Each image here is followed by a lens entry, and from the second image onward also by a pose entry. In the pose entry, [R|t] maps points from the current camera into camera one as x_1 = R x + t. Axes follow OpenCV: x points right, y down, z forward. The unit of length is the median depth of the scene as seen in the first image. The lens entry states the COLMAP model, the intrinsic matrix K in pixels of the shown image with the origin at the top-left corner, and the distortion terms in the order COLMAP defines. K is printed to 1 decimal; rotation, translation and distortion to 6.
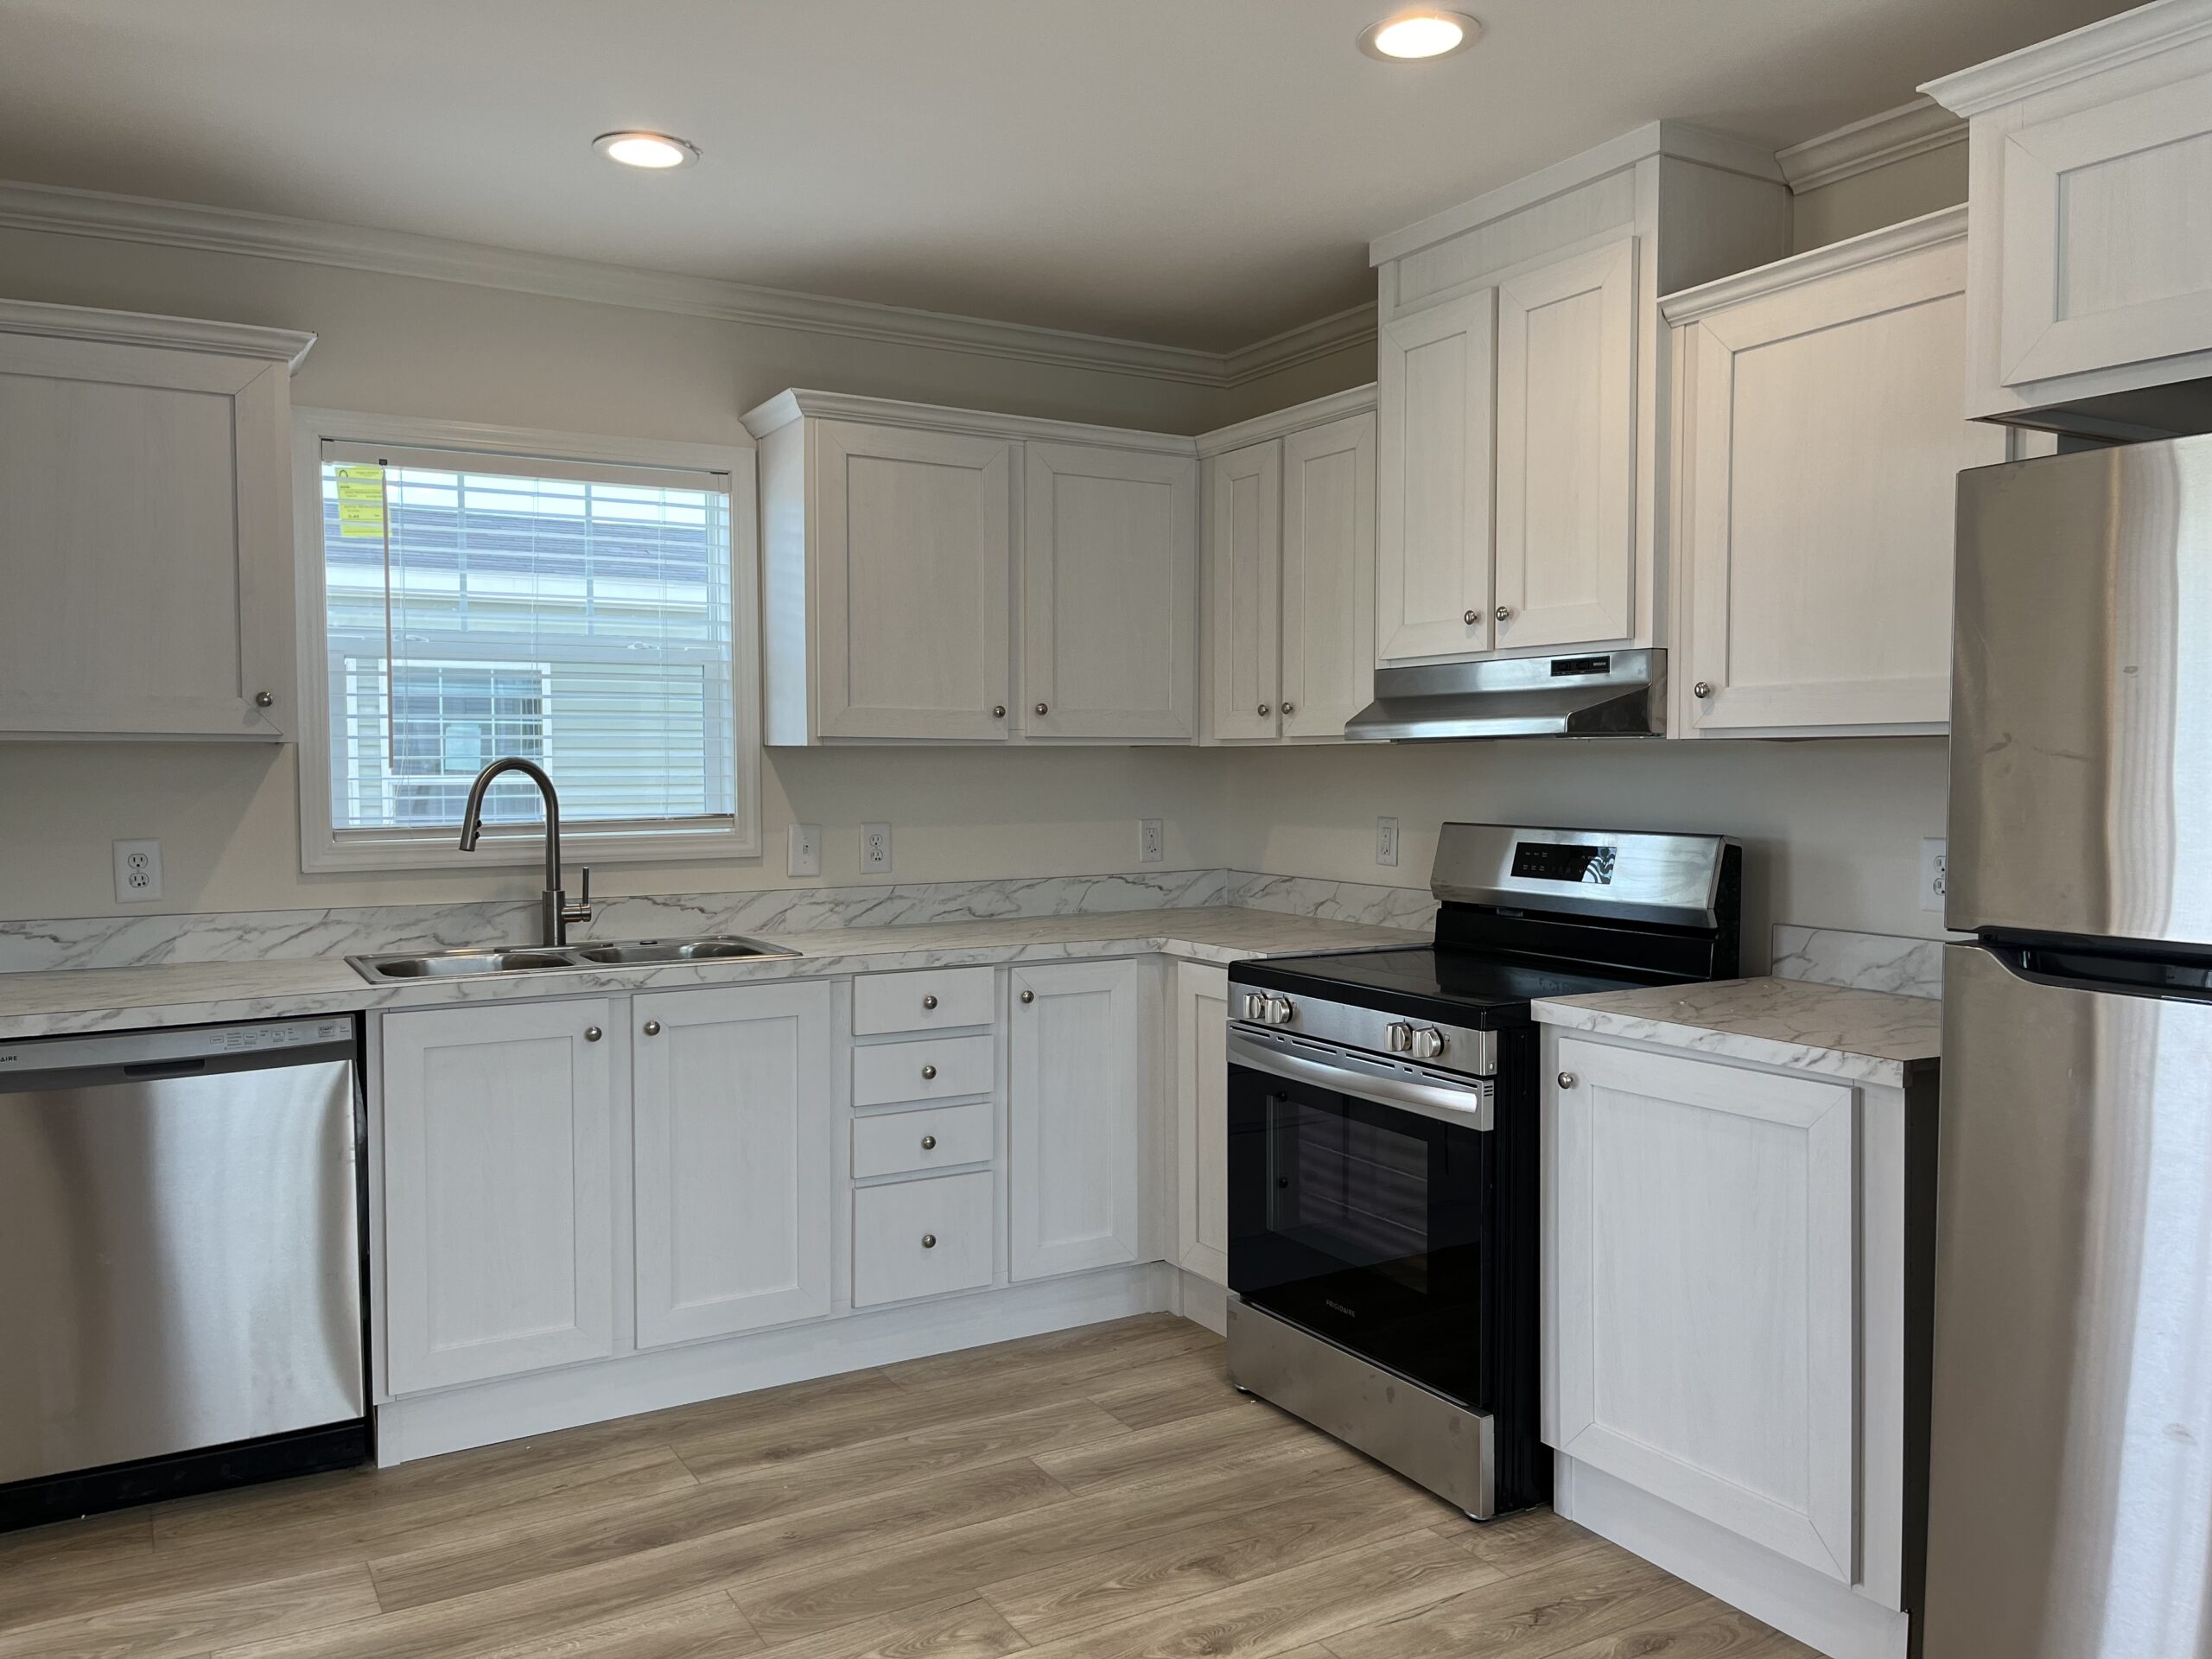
lens RADIAL K [[1782.1, 0, 1110.8], [0, 1782.1, 777.8], [0, 0, 1]] dist [0.126370, 0.000787]
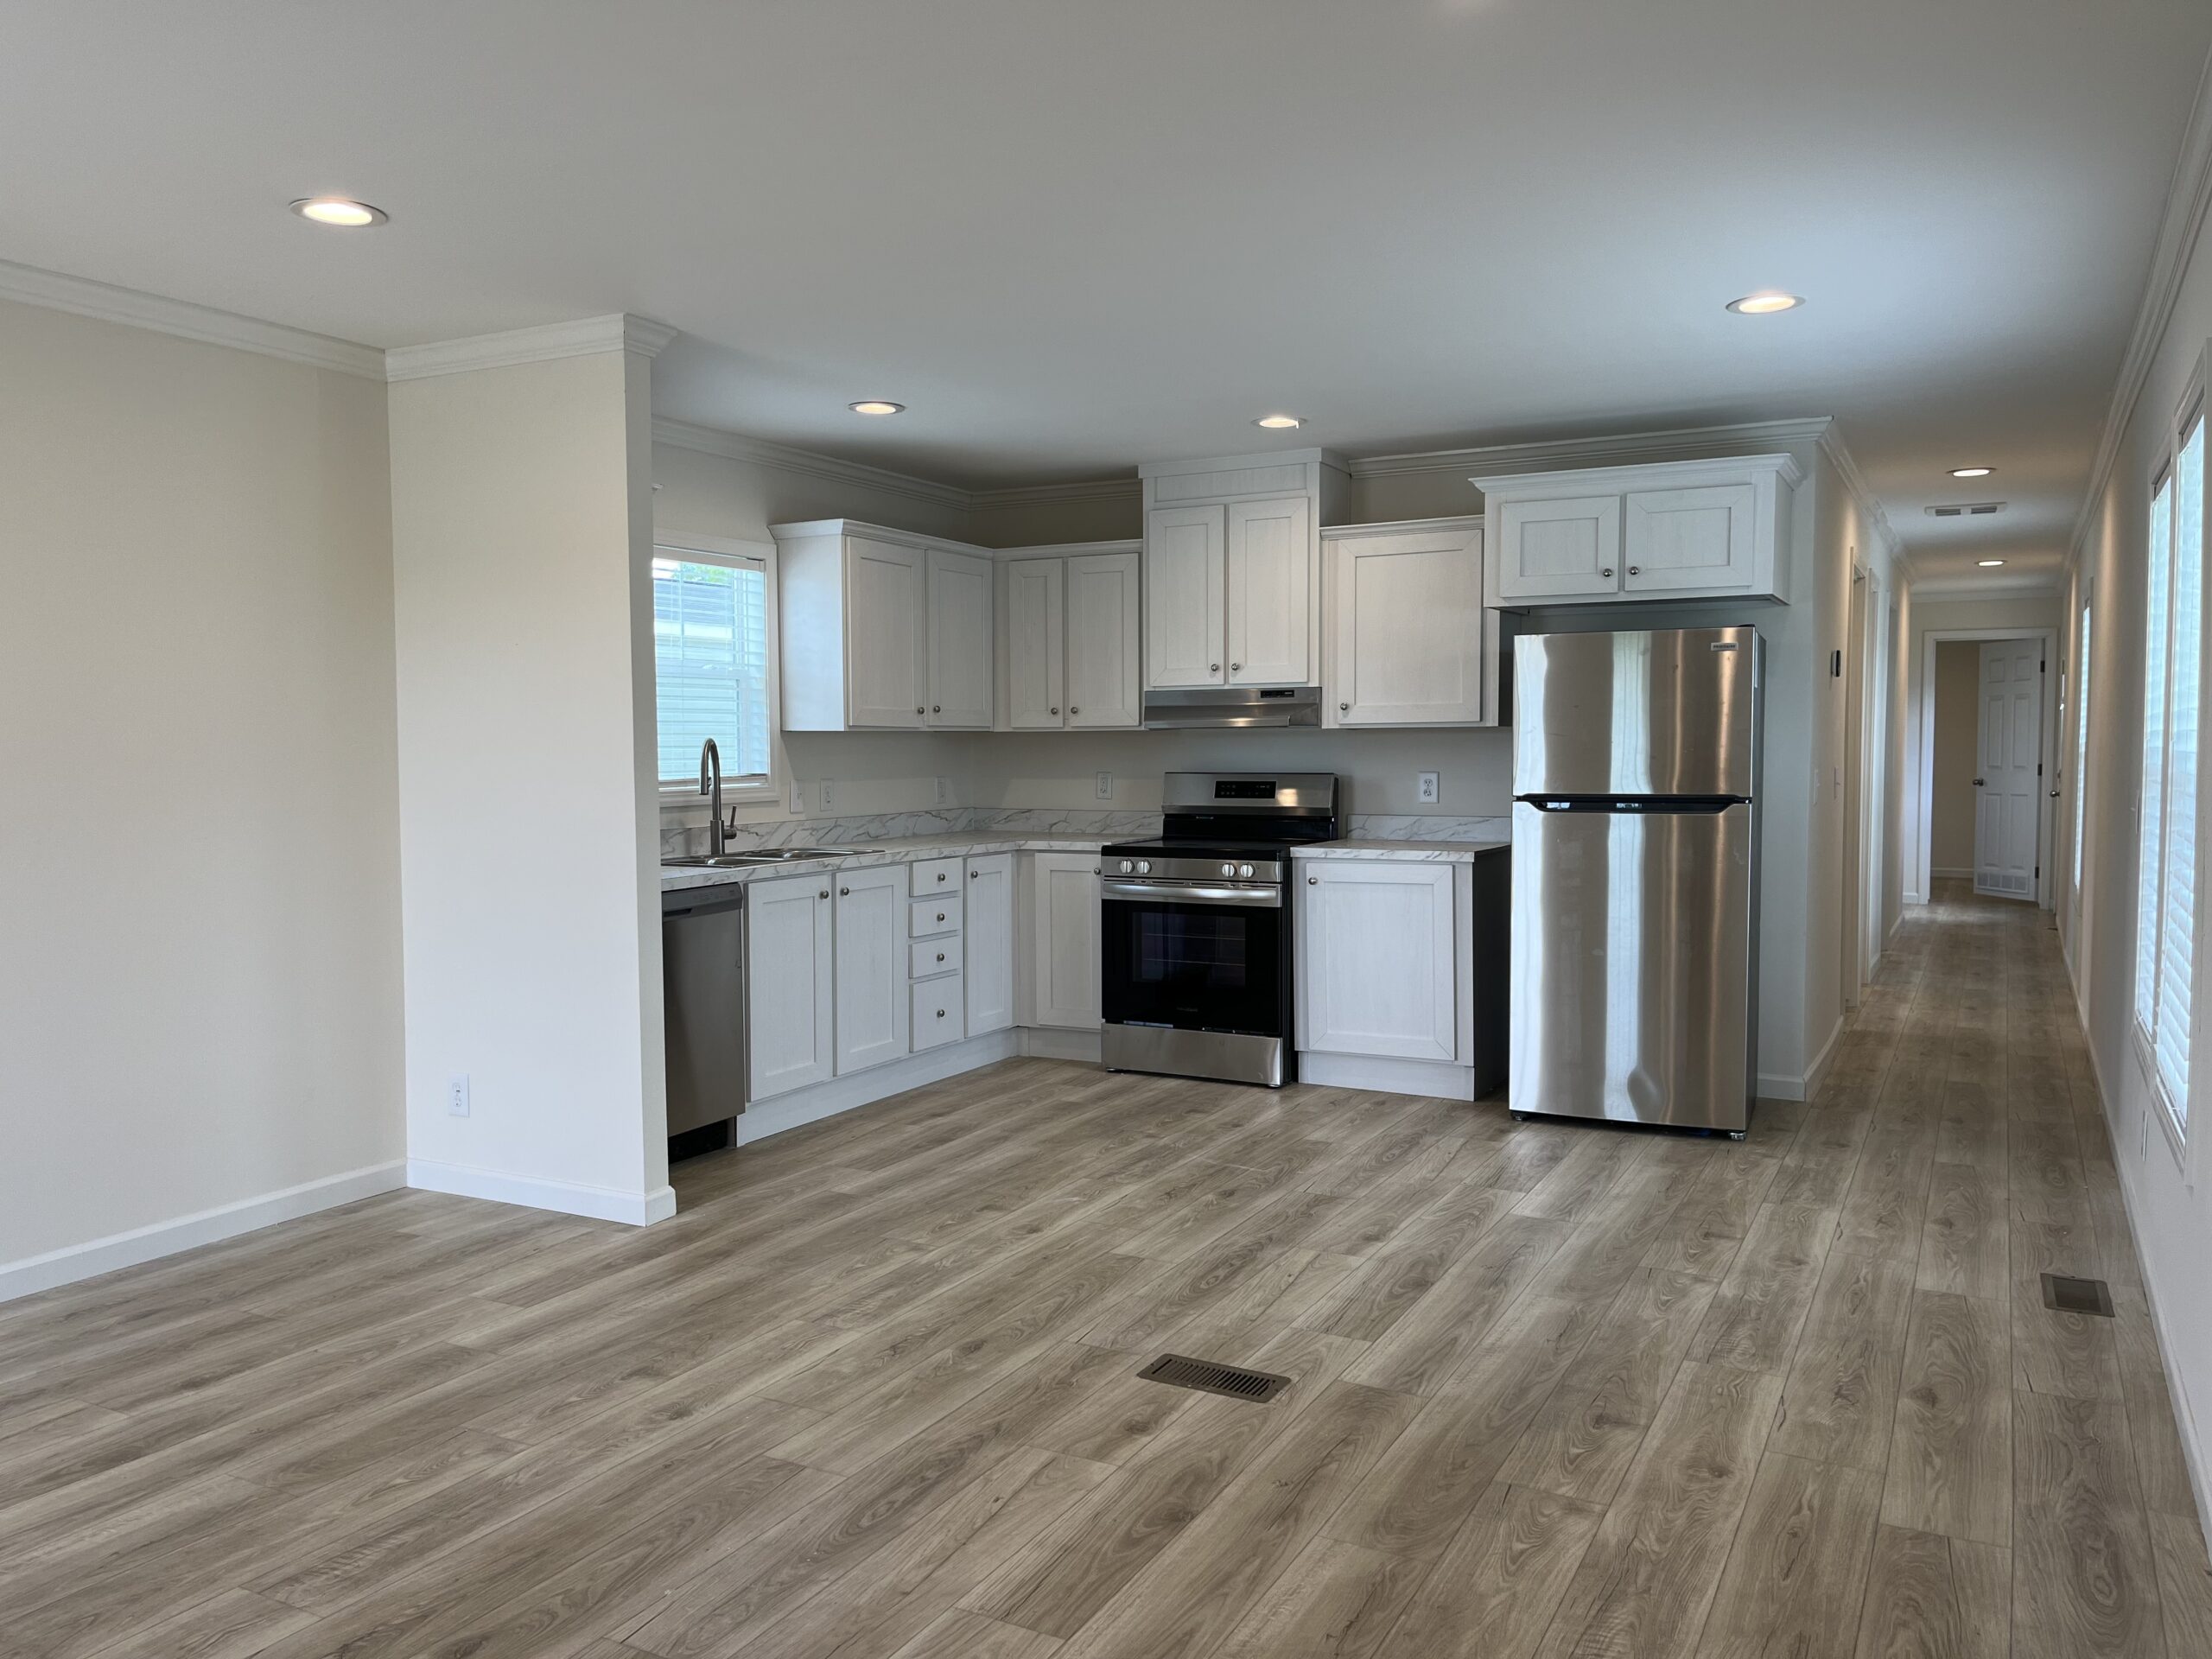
lens RADIAL K [[1653.9, 0, 1107.3], [0, 1653.9, 772.4], [0, 0, 1]] dist [0.045500, -0.072701]
pose [[0.840561, -0.009498, 0.541634, -0.786728], [0.009289, 0.999952, 0.003120, 0.017910], [-0.541638, 0.002409, 0.840609, -0.421369]]
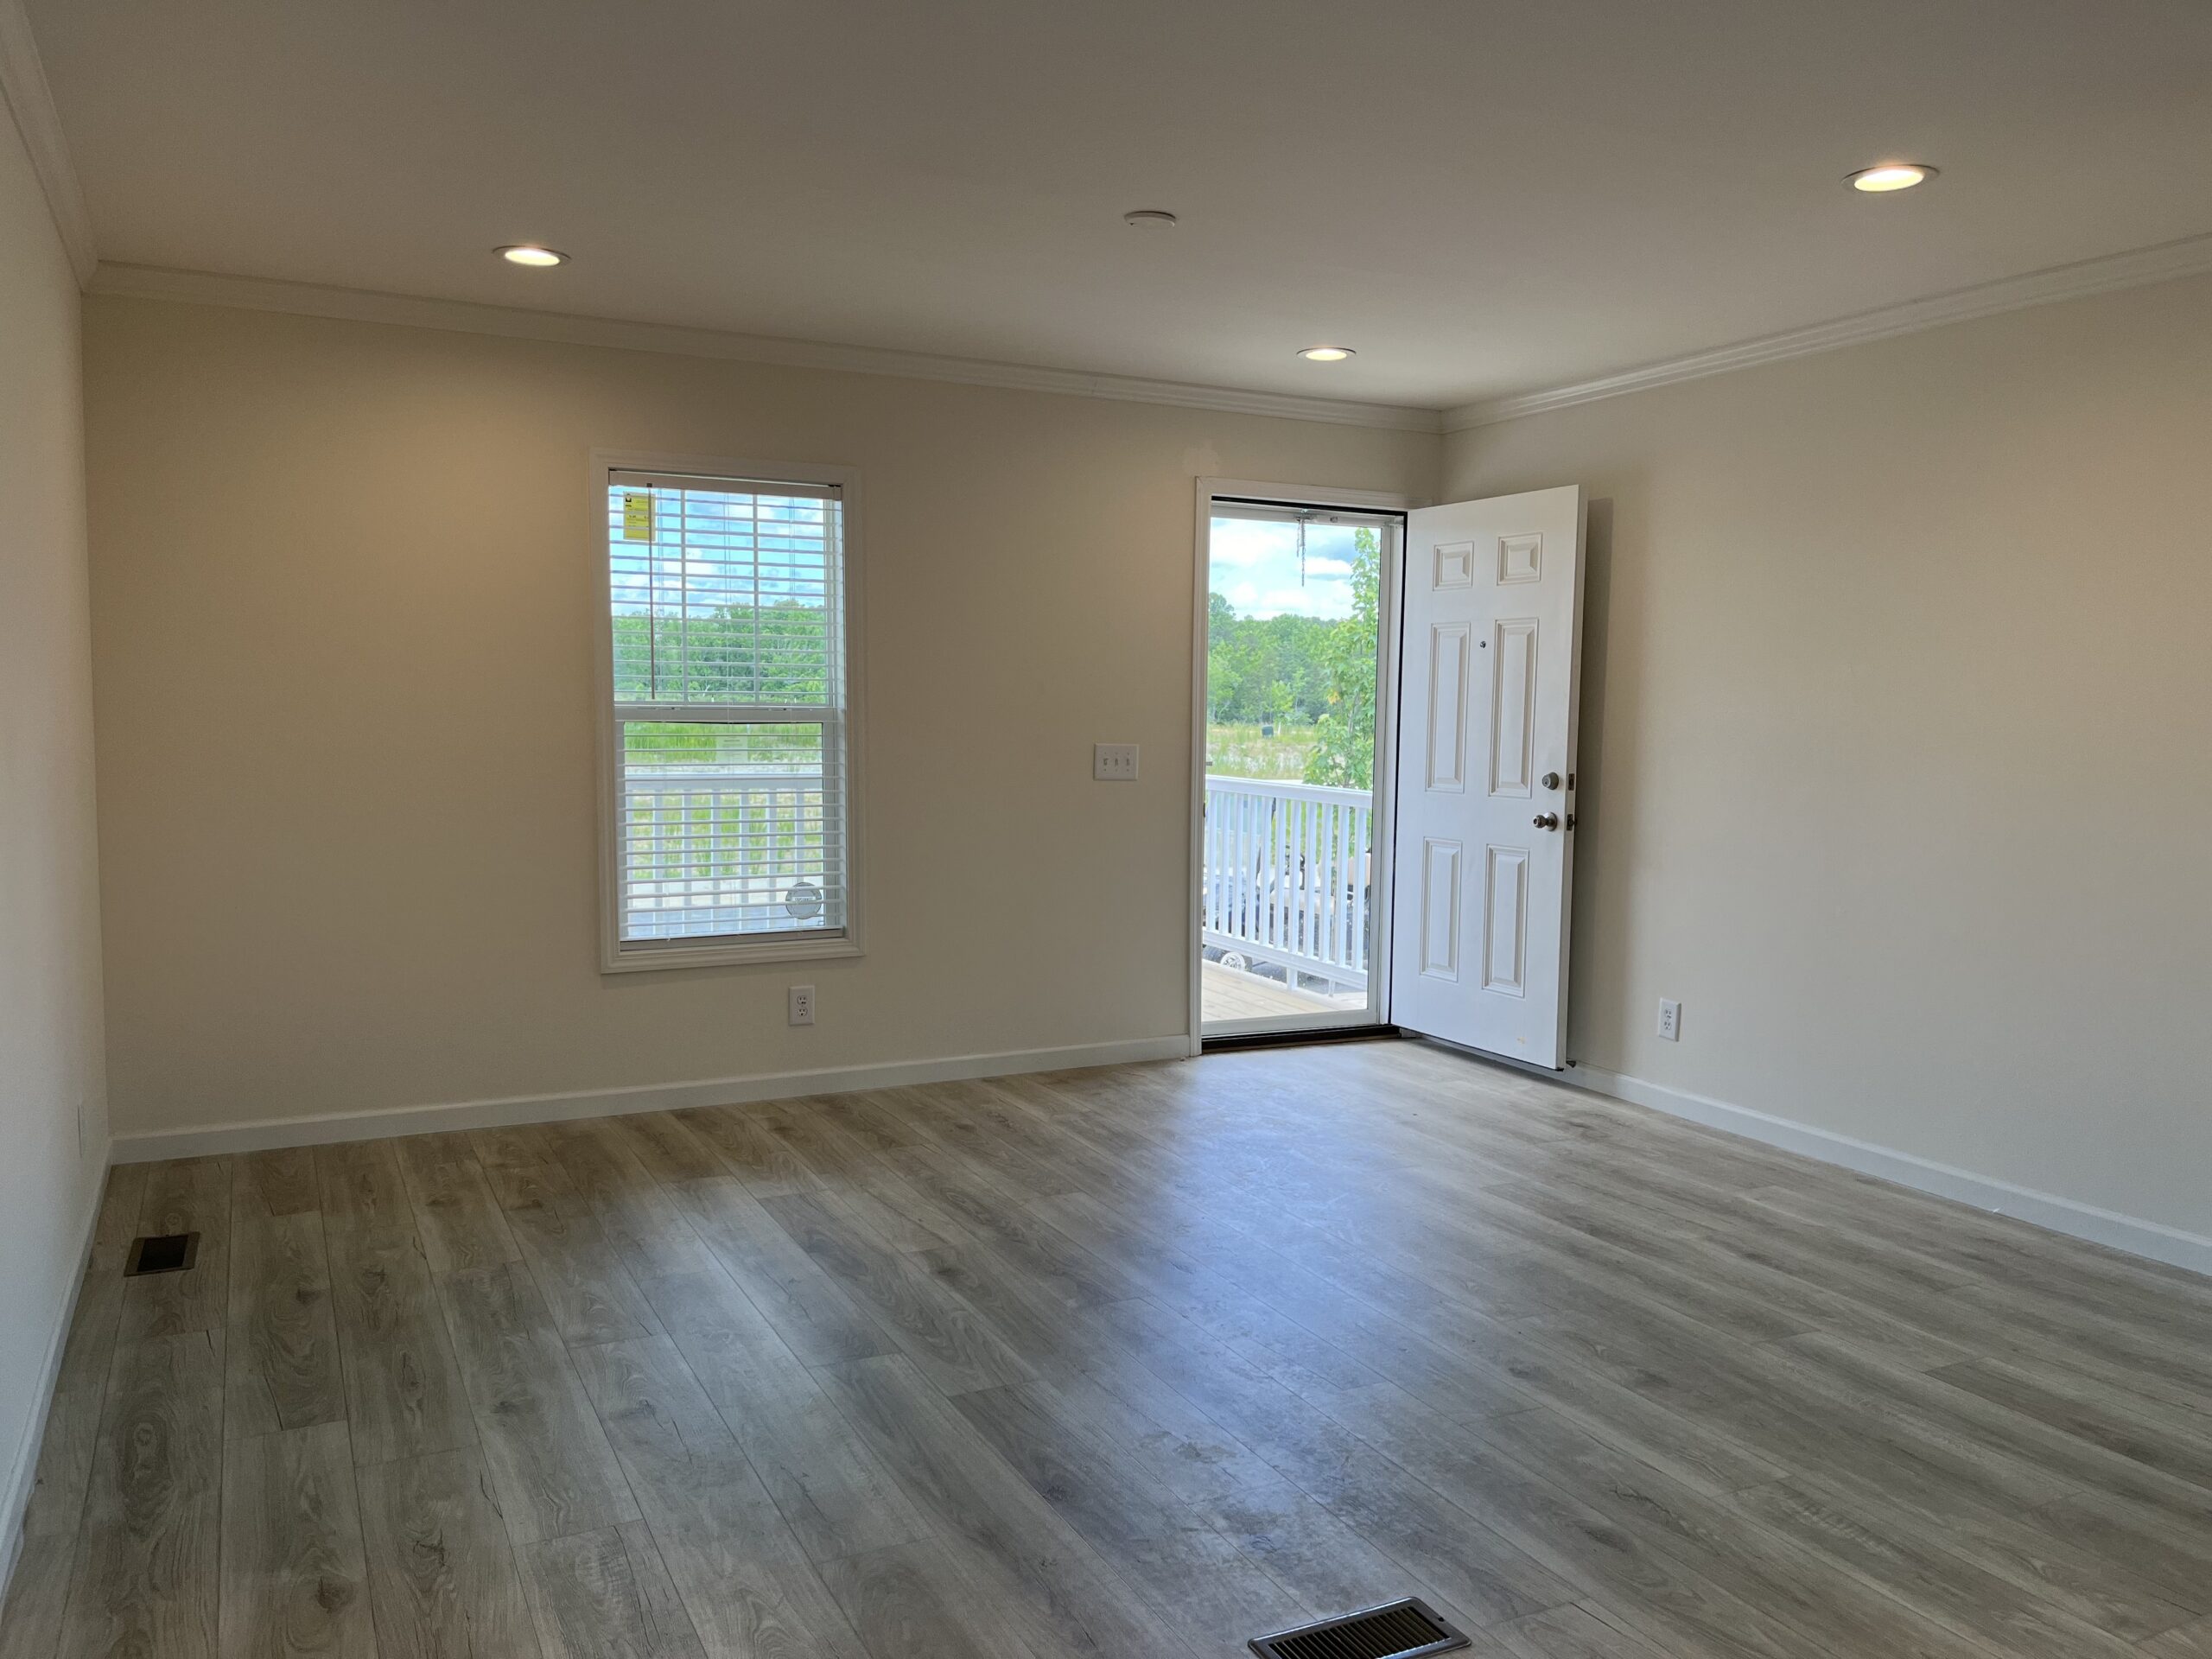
lens RADIAL K [[1667.8, 0, 1106.0], [0, 1667.8, 829.5], [0, 0, 1]] dist [0.053890, -0.075722]
pose [[-0.037617, 0.083169, -0.995825, 3.000368], [-0.028081, 0.996049, 0.084249, -0.052153], [0.998898, 0.031133, -0.035133, 1.728909]]
